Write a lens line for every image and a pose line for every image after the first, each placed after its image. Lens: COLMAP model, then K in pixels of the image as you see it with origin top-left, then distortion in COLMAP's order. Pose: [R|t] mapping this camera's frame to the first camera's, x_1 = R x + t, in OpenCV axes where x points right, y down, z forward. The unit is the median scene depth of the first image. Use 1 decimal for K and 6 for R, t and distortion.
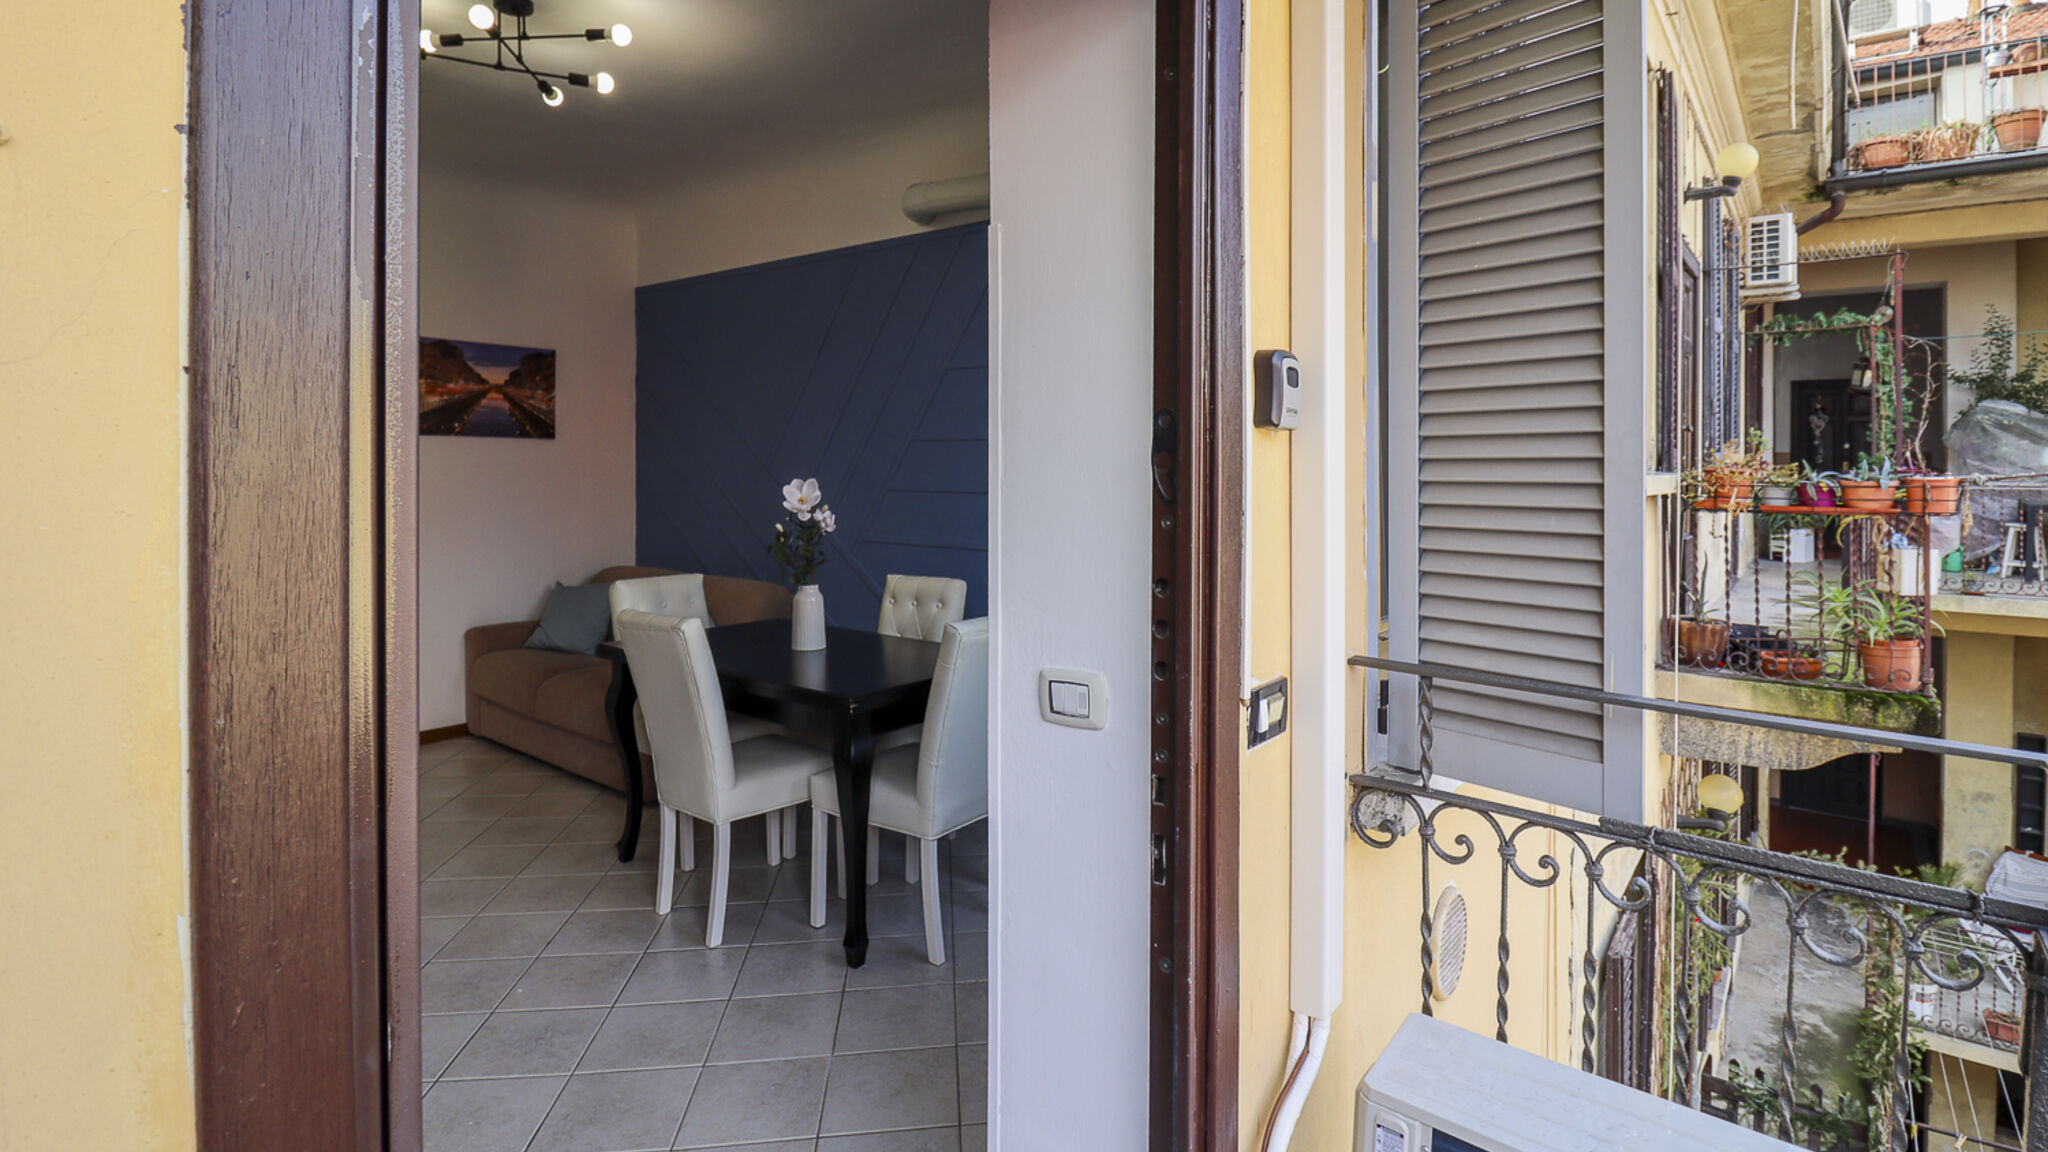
lens RADIAL K [[976.4, 0, 1009.9], [0, 976.4, 482.9], [0, 0, 1]] dist [0.003952, -0.000984]
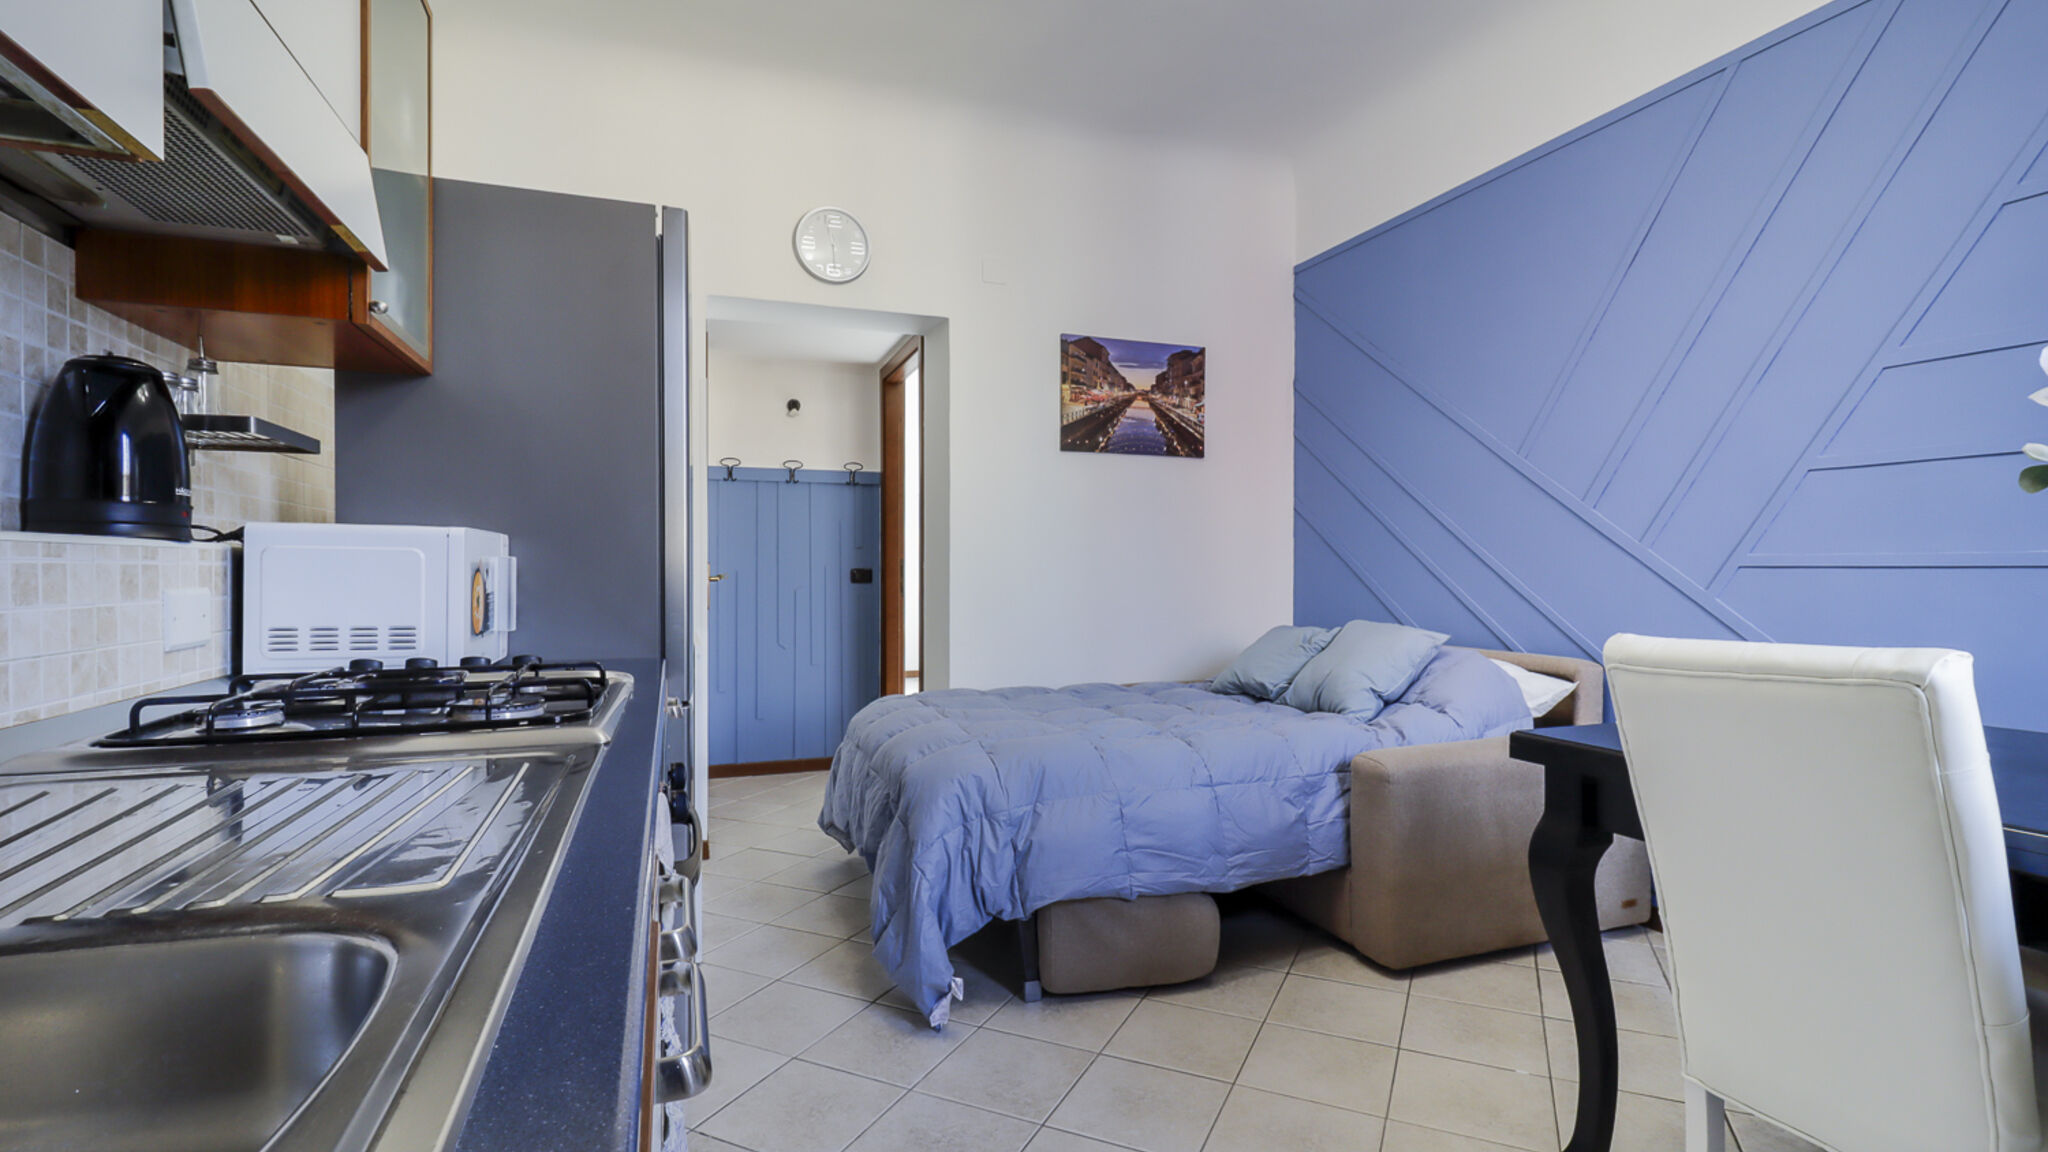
lens RADIAL K [[976.4, 0, 1051.5], [0, 976.4, 578.2], [0, 0, 1]] dist [0.003952, -0.000984]
pose [[0.883113, 0.006611, -0.469114, -0.208118], [-0.004721, 0.999975, 0.005206, 0.052745], [0.469137, -0.002383, 0.883122, 0.242272]]
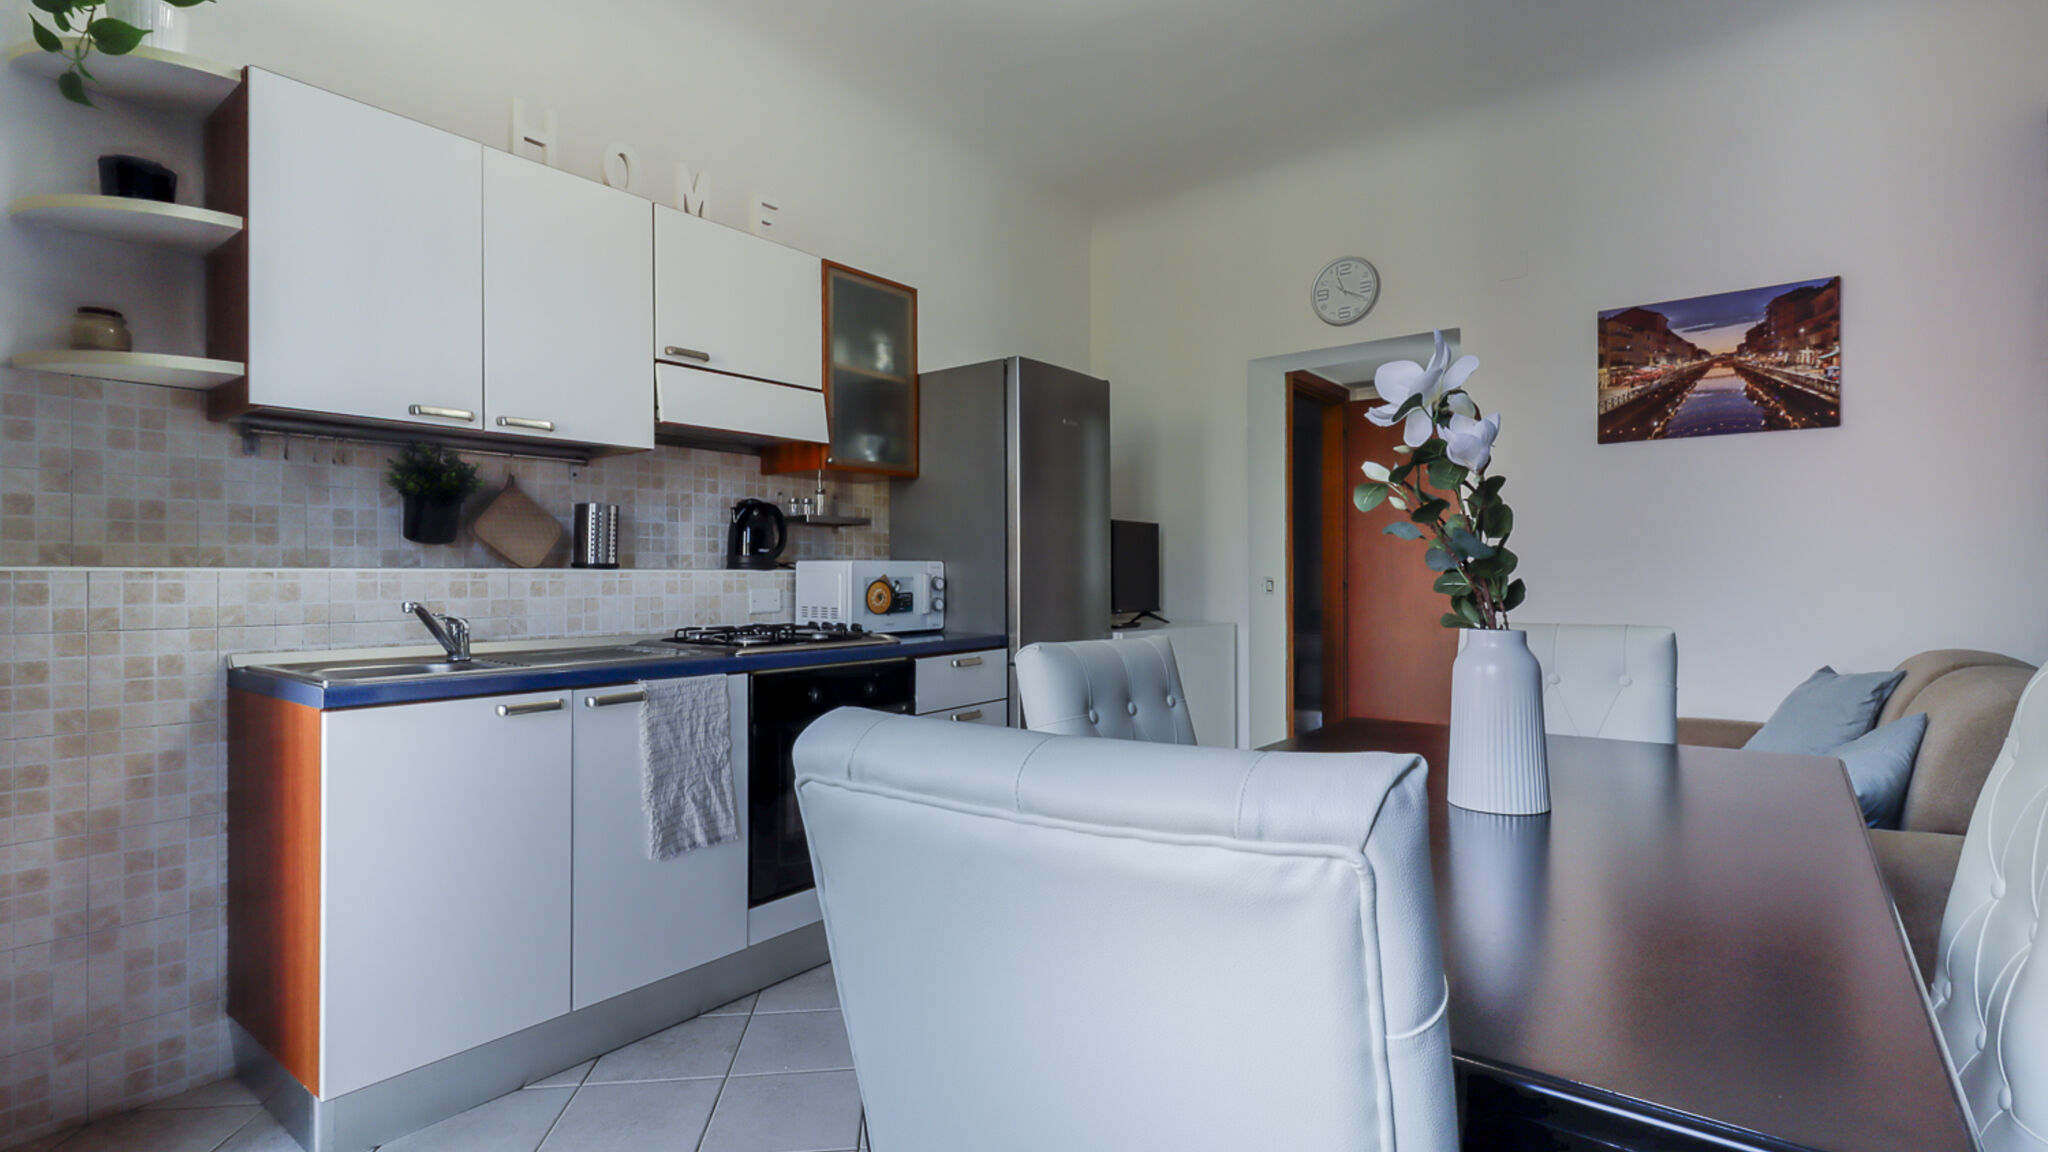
lens RADIAL K [[976.4, 0, 1013.3], [0, 976.4, 576.1], [0, 0, 1]] dist [0.003952, -0.000984]
pose [[0.040556, 0.001380, -0.999176, 0.111620], [-0.001791, 0.999998, 0.001309, 0.048286], [0.999176, 0.001737, 0.040559, 0.498038]]
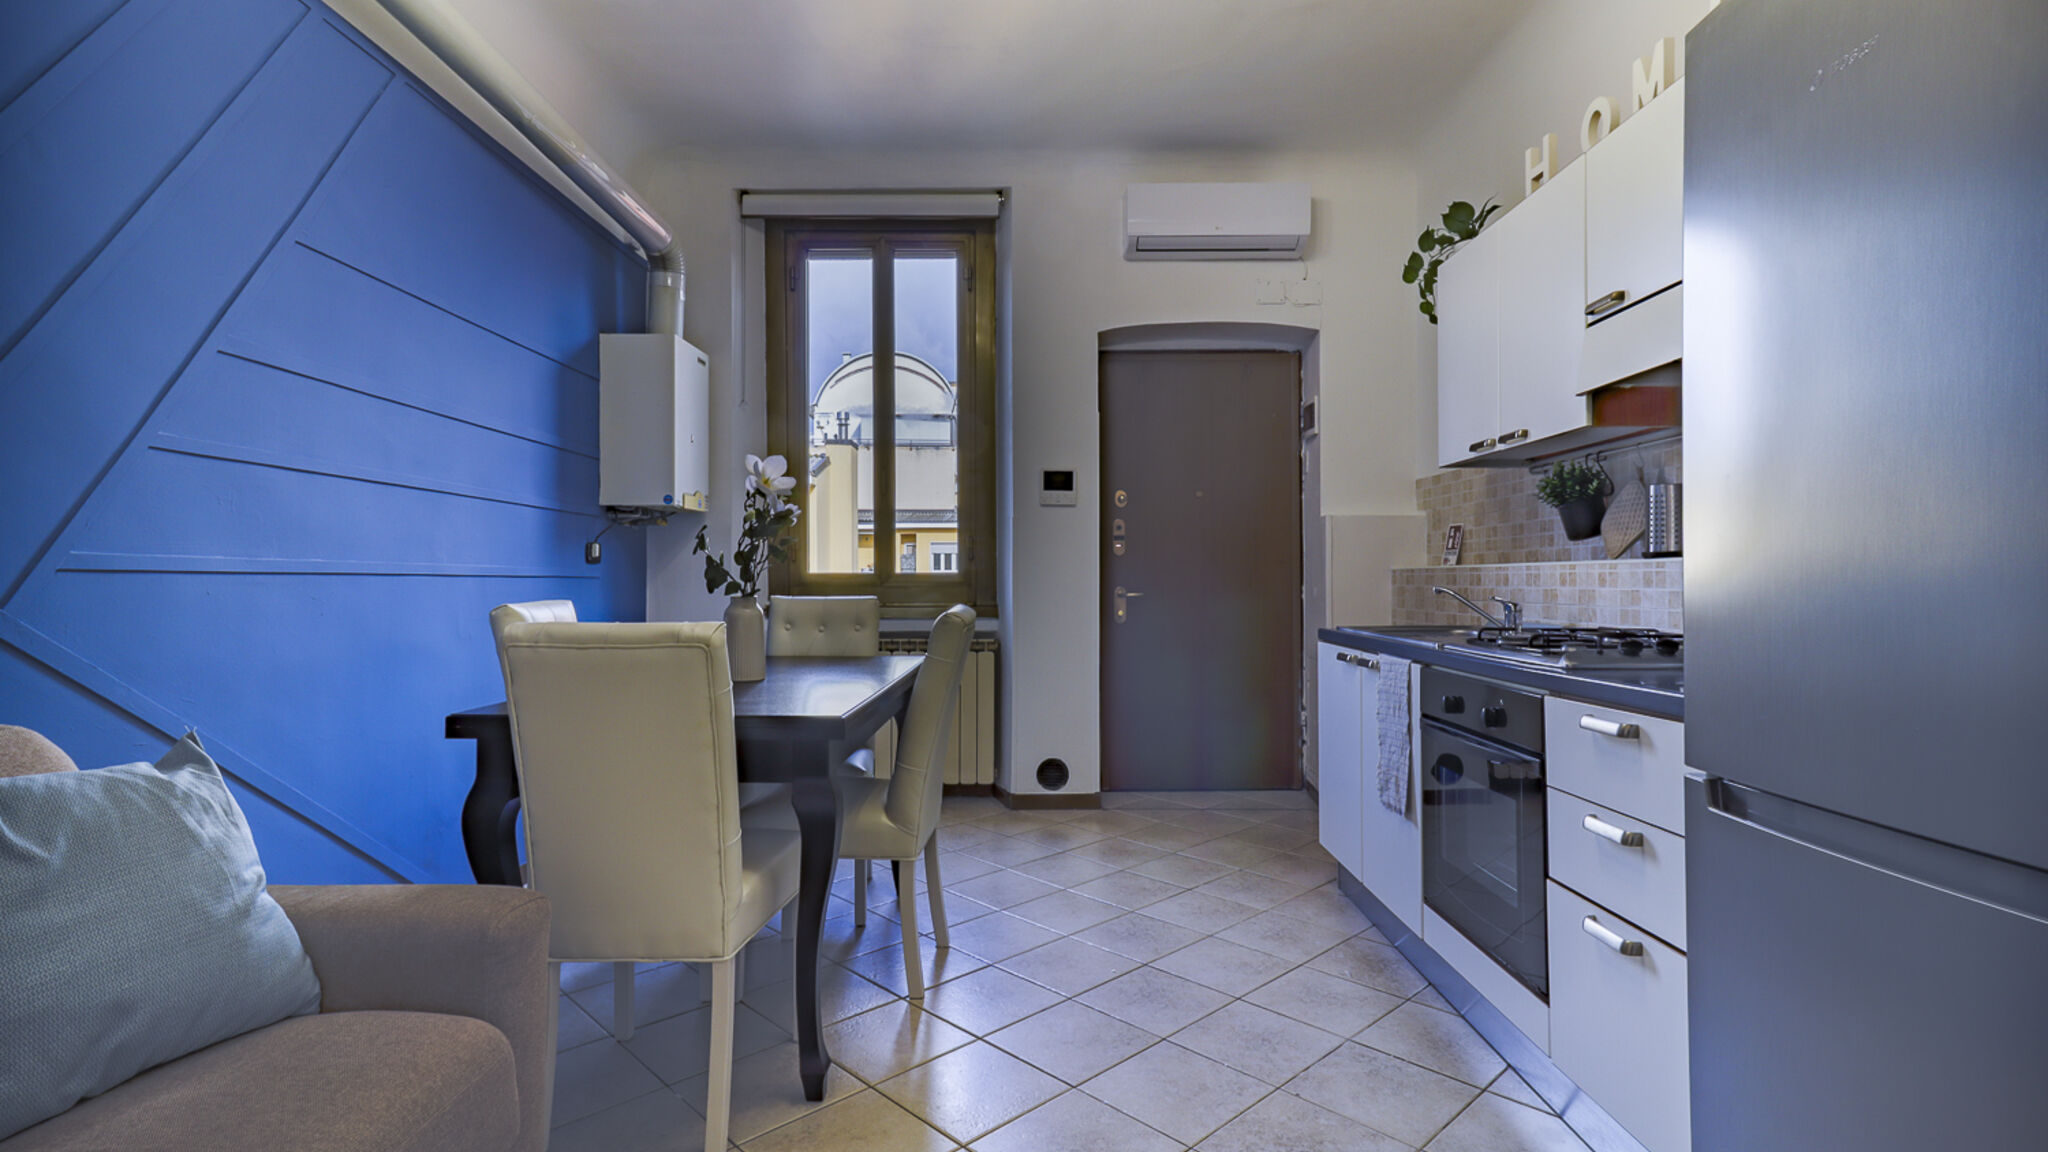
lens RADIAL K [[976.4, 0, 1025.7], [0, 976.4, 565.3], [0, 0, 1]] dist [0.003952, -0.000984]
pose [[-0.637695, 0.017886, 0.770081, -0.628221], [0.012089, 0.999840, -0.013212, 0.051671], [-0.770194, 0.000884, -0.637809, 0.847231]]
